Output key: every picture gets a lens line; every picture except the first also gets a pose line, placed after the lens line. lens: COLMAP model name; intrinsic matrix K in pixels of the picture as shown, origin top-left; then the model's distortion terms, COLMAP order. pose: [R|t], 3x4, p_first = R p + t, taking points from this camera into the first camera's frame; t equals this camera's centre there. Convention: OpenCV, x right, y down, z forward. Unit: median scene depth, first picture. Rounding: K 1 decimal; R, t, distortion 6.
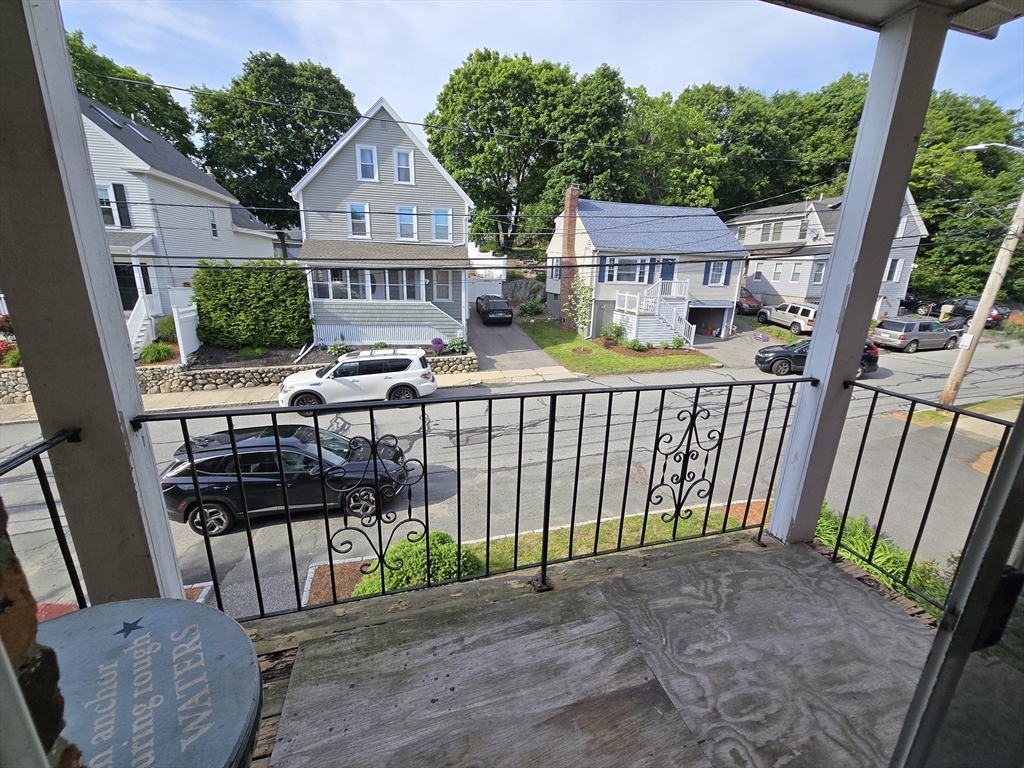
lens RADIAL K [[418.9, 0, 517.1], [0, 418.9, 385.2], [0, 0, 1]] dist [-0.000403, -0.000051]
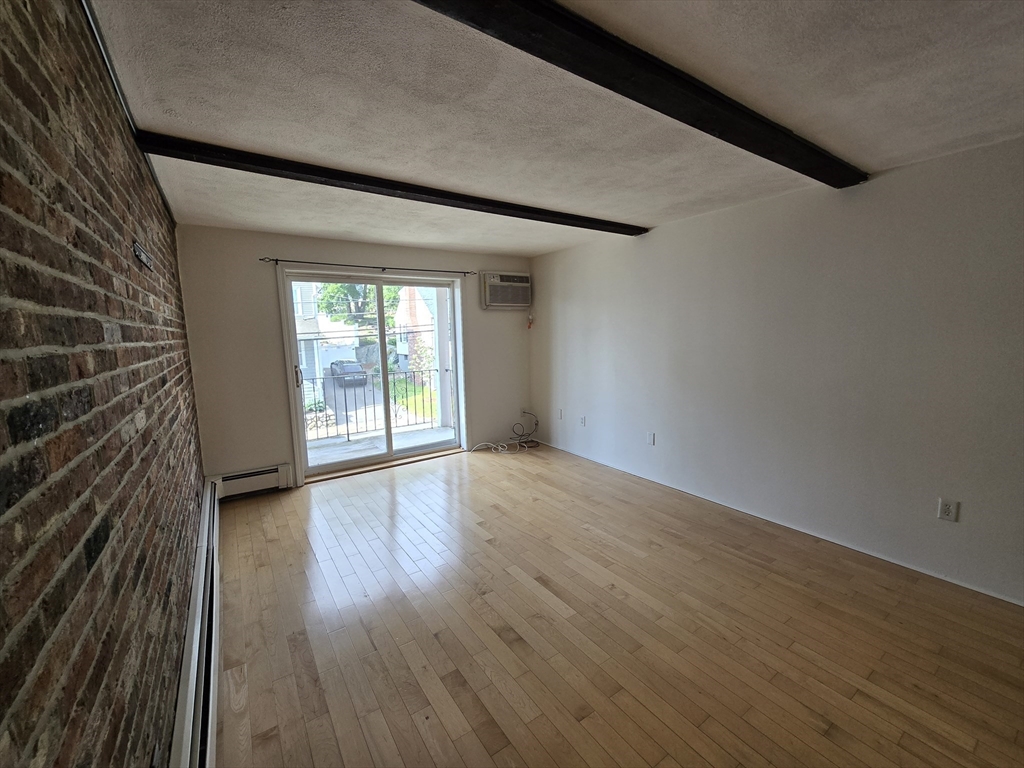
lens RADIAL K [[418.9, 0, 514.1], [0, 418.9, 376.8], [0, 0, 1]] dist [-0.000403, -0.000051]
pose [[0.947988, -0.085452, 0.306621, 0.016381], [0.132754, 0.981654, -0.136862, 0.034140], [-0.289301, 0.170448, 0.941941, -0.141841]]
